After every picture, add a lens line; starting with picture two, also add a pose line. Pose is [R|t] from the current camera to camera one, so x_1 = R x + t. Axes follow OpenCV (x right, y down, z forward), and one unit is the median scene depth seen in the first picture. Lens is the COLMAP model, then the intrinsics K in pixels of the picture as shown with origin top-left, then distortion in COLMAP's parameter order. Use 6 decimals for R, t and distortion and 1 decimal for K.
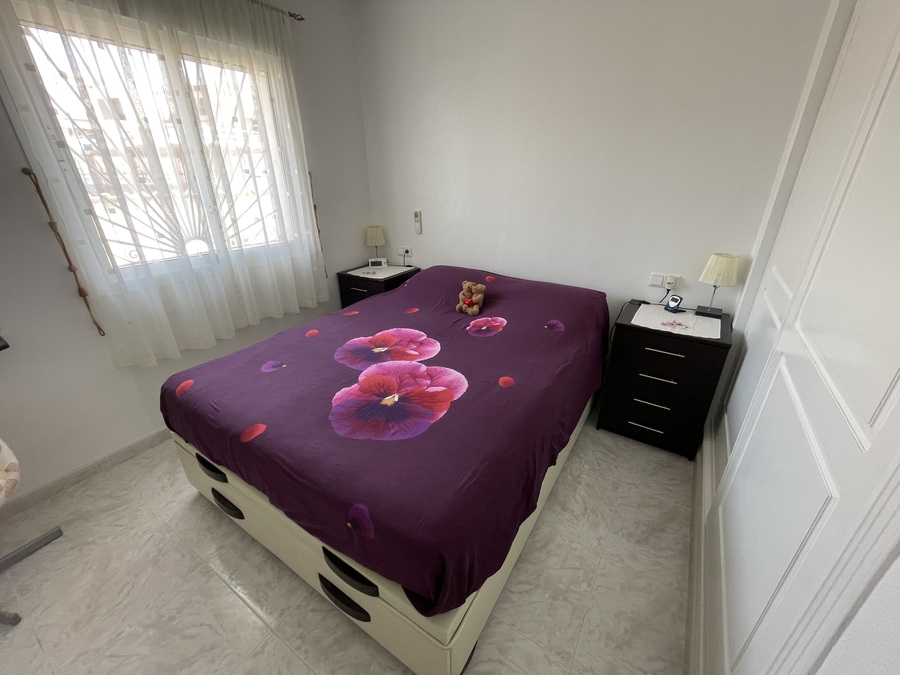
lens RADIAL K [[364.1, 0, 450.1], [0, 364.1, 337.8], [0, 0, 1]] dist [-0.006316, 0.000501]
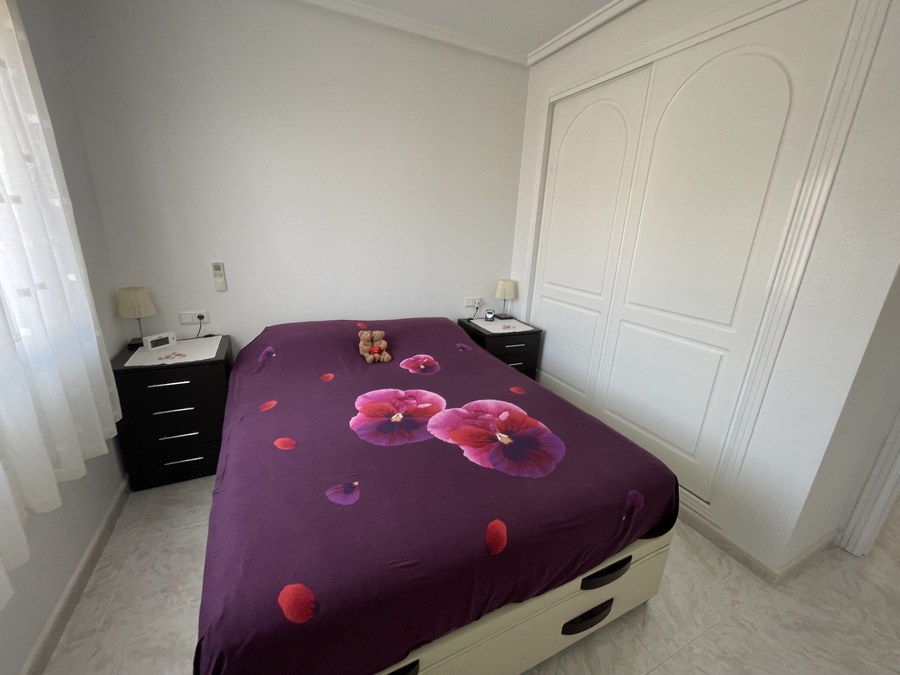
lens RADIAL K [[364.1, 0, 448.8], [0, 364.1, 337.5], [0, 0, 1]] dist [-0.006316, 0.000501]
pose [[0.526784, -0.212488, 0.823011, -0.741770], [0.297207, 0.953177, 0.055861, -0.149137], [-0.796346, 0.215178, 0.565272, 0.339376]]
